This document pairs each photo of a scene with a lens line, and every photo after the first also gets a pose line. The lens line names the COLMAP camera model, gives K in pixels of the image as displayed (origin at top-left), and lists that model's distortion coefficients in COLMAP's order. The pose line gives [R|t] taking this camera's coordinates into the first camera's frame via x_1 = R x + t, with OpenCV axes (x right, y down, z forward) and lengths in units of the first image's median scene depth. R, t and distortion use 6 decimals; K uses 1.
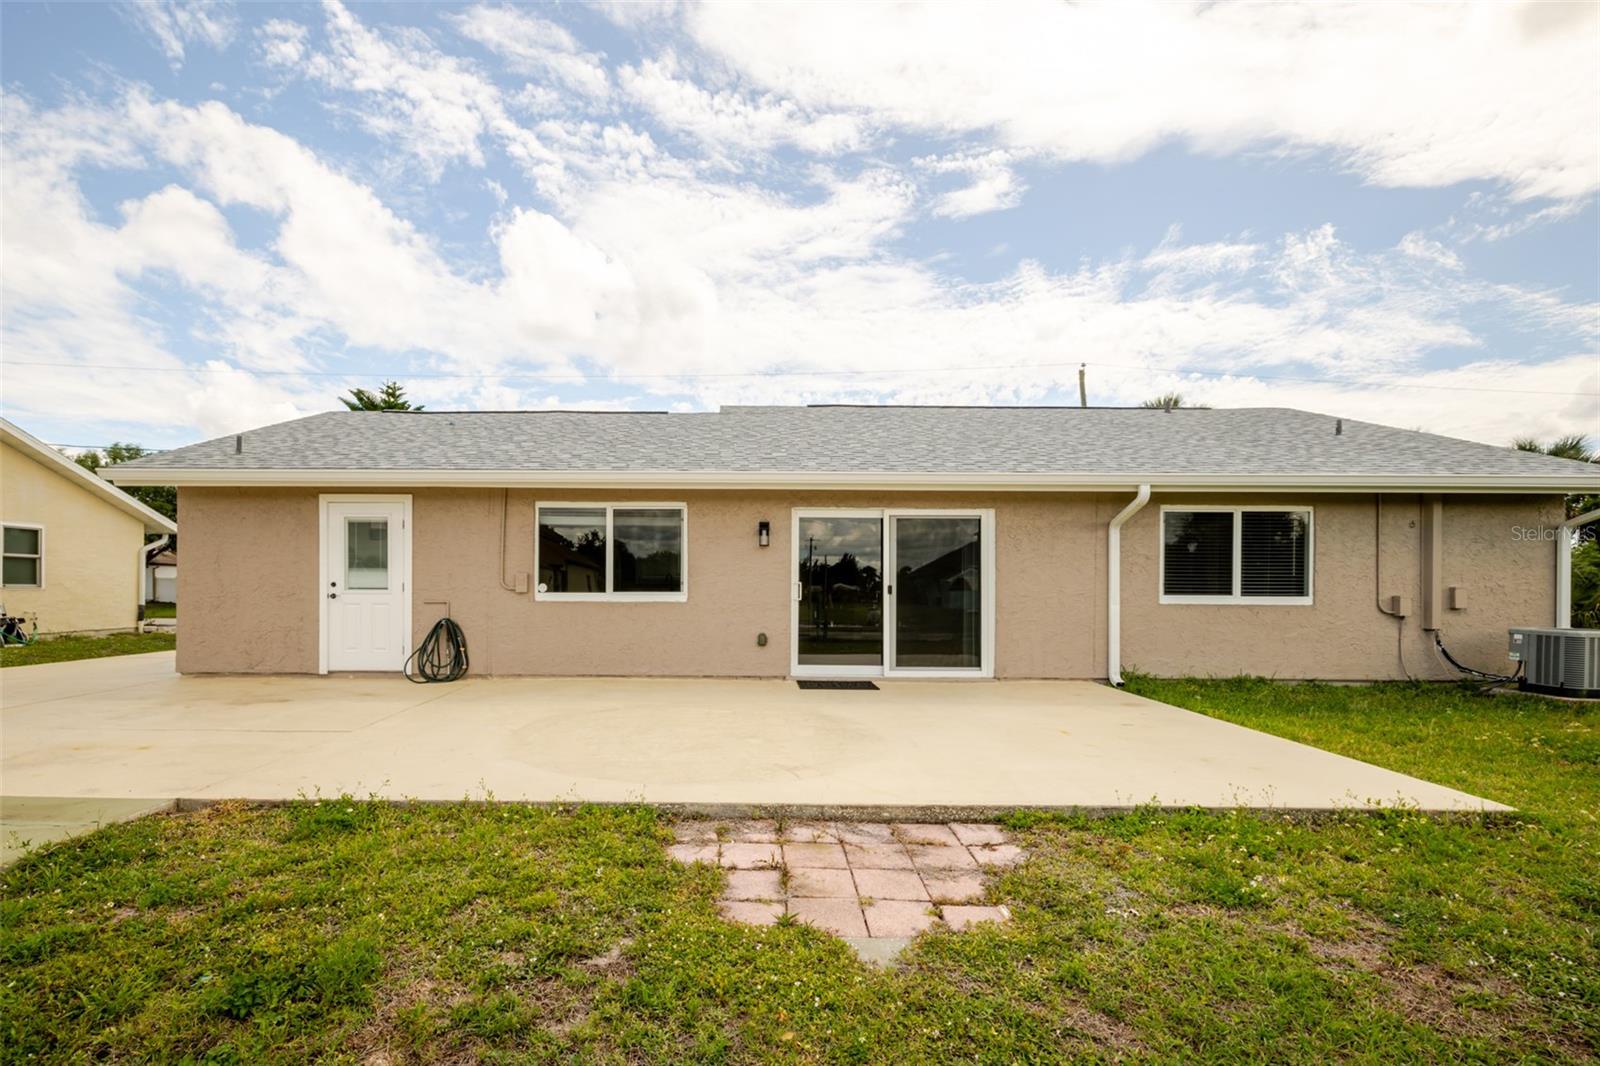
lens RADIAL K [[744.6, 0, 778.1], [0, 744.6, 578.6], [0, 0, 1]] dist [0.000548, -0.001482]
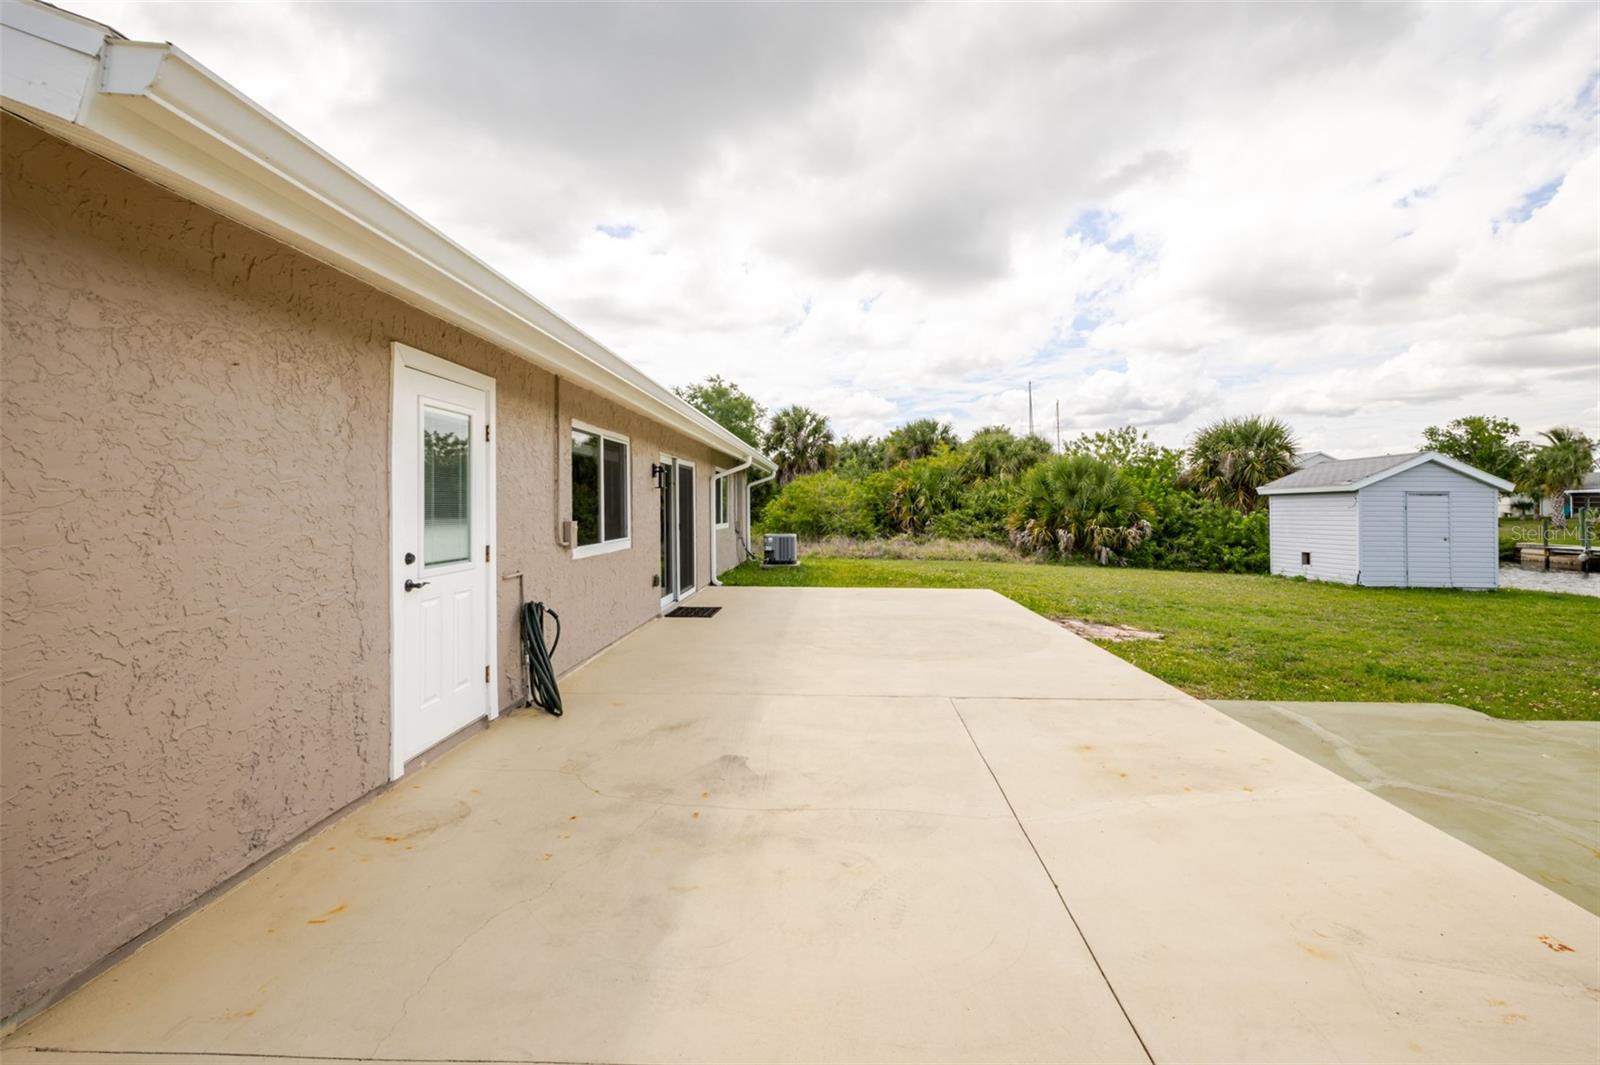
lens RADIAL K [[744.6, 0, 822.4], [0, 744.6, 507.0], [0, 0, 1]] dist [0.000548, -0.001482]
pose [[0.009152, -0.006752, 0.999935, -0.143469], [-0.005664, 0.999961, 0.006804, -0.003655], [-0.999942, -0.005726, 0.009113, 0.106866]]
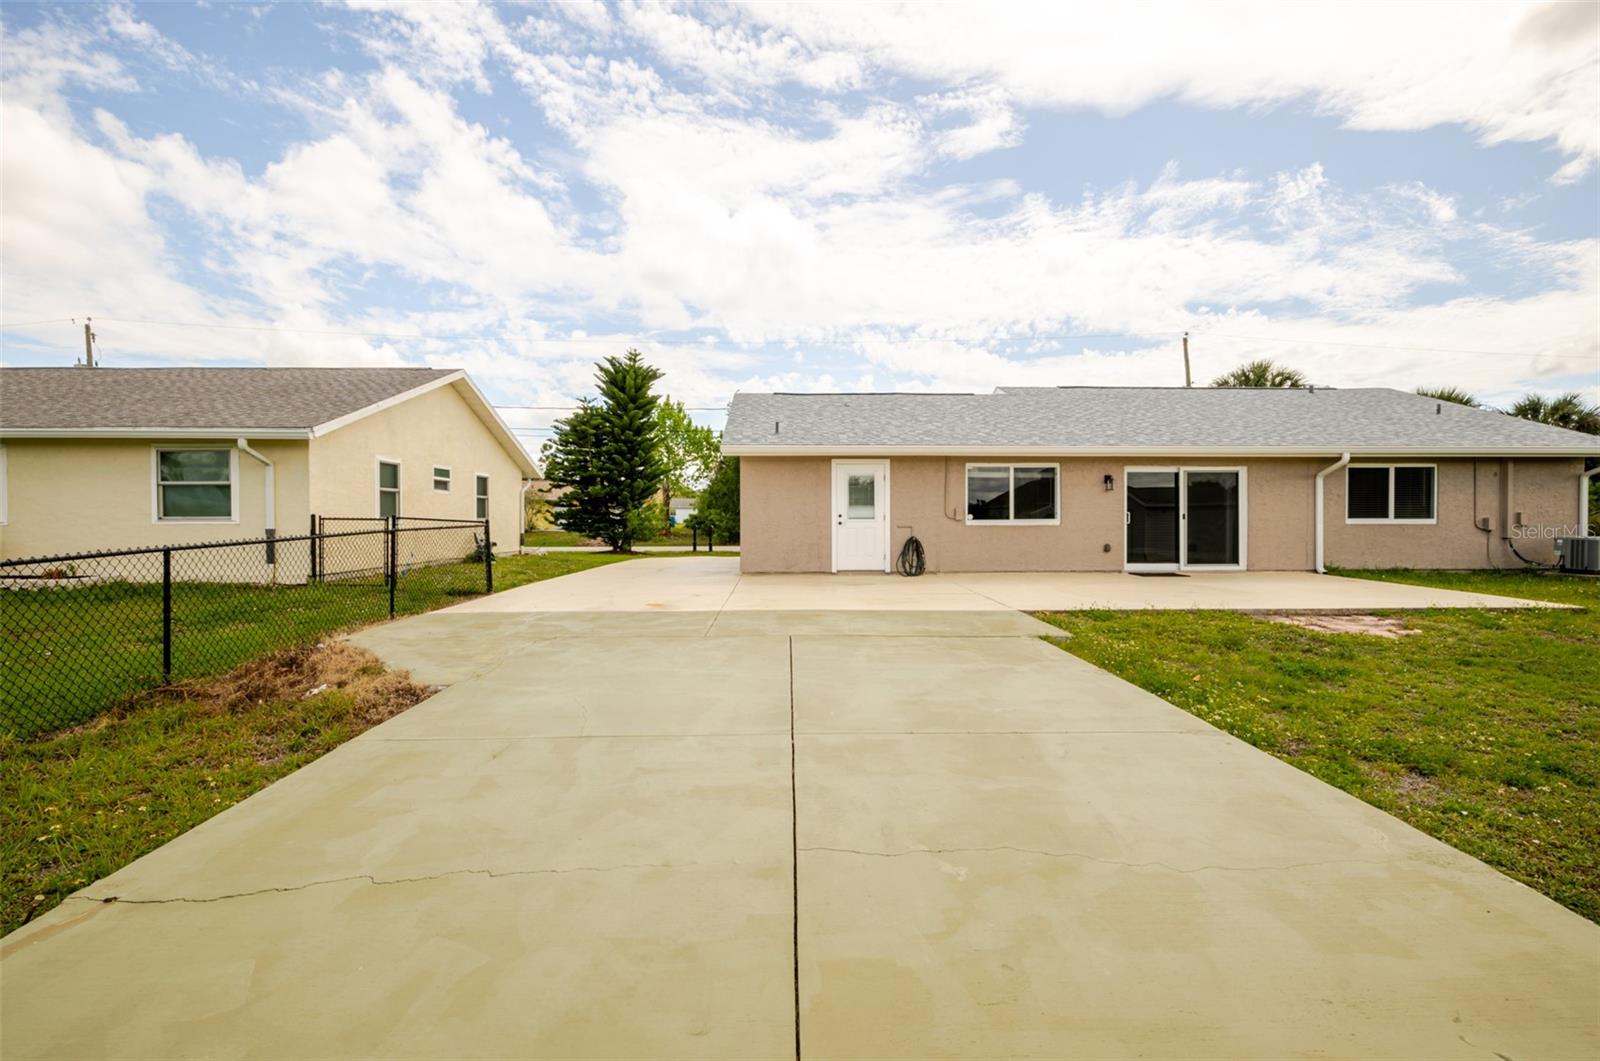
lens RADIAL K [[744.6, 0, 809.3], [0, 744.6, 520.7], [0, 0, 1]] dist [0.000548, -0.001482]
pose [[0.999161, -0.007296, 0.040303, -0.102185], [0.006665, 0.999853, 0.015782, -0.001008], [-0.040412, -0.015500, 0.999063, -0.081793]]
